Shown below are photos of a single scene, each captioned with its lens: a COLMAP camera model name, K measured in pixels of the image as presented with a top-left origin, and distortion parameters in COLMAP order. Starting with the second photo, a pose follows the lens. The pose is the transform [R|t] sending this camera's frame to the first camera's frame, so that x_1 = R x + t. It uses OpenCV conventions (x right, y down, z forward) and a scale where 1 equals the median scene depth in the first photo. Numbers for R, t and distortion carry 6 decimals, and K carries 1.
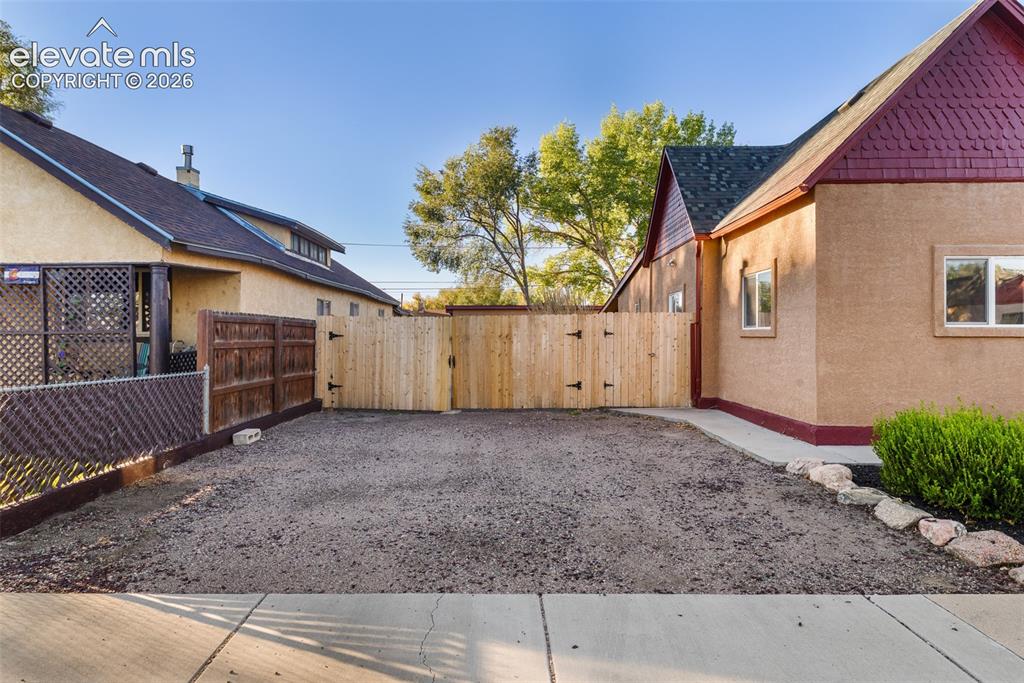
lens RADIAL K [[600.0, 0, 511.4], [0, 600.0, 337.0], [0, 0, 1]] dist [0.000707, -0.003089]
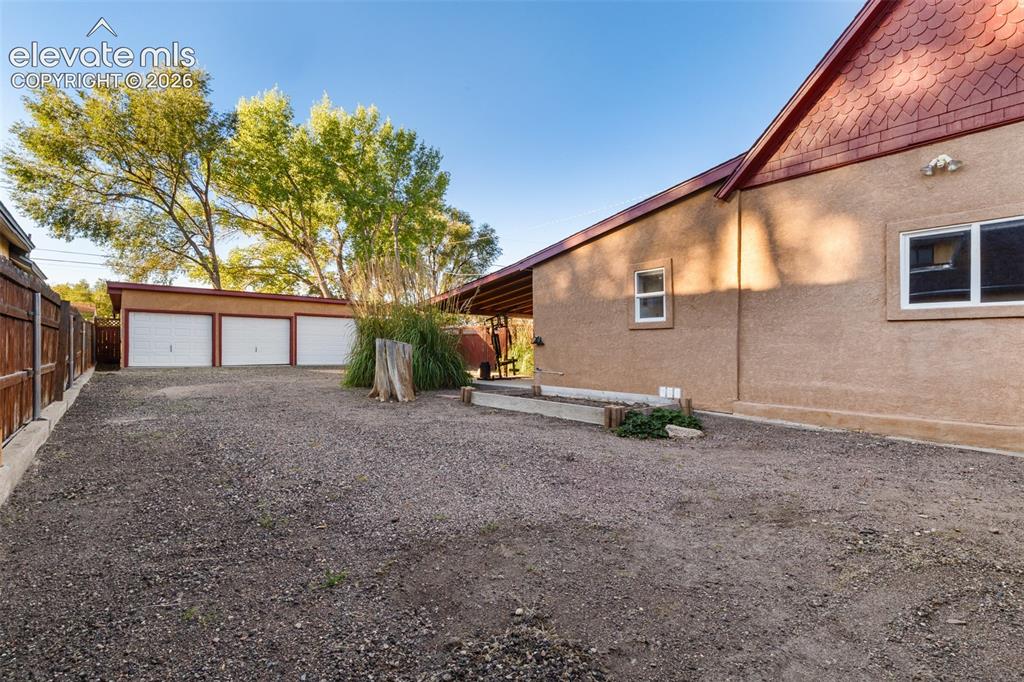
lens RADIAL K [[450.0, 0, 514.1], [0, 450.0, 340.2], [0, 0, 1]] dist [-0.002807, 0.001348]
pose [[0.753836, 0.009012, 0.657000, -0.288229], [0.000731, 0.999894, -0.014554, 0.056459], [-0.657062, 0.011452, 0.753750, 1.061419]]
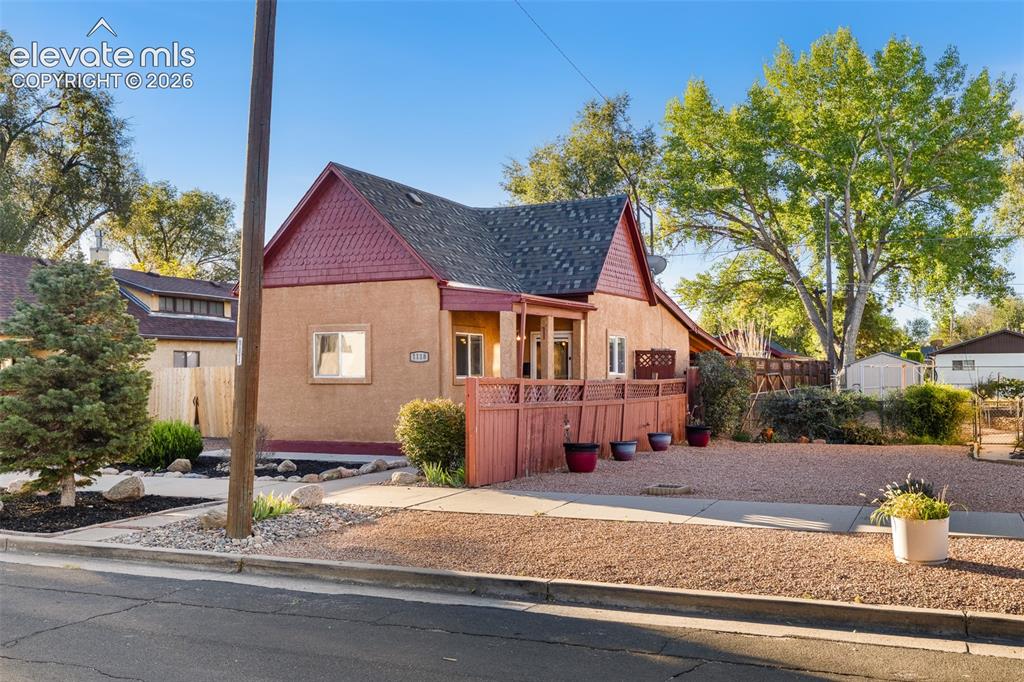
lens RADIAL K [[1012.0, 0, 511.2], [0, 1012.0, 346.2], [0, 0, 1]] dist [0.019714, 0.000000]
pose [[0.914713, -0.017969, -0.403705, 1.421639], [0.007185, 0.999576, -0.028212, -0.012627], [0.404041, 0.022905, 0.914454, -0.762139]]
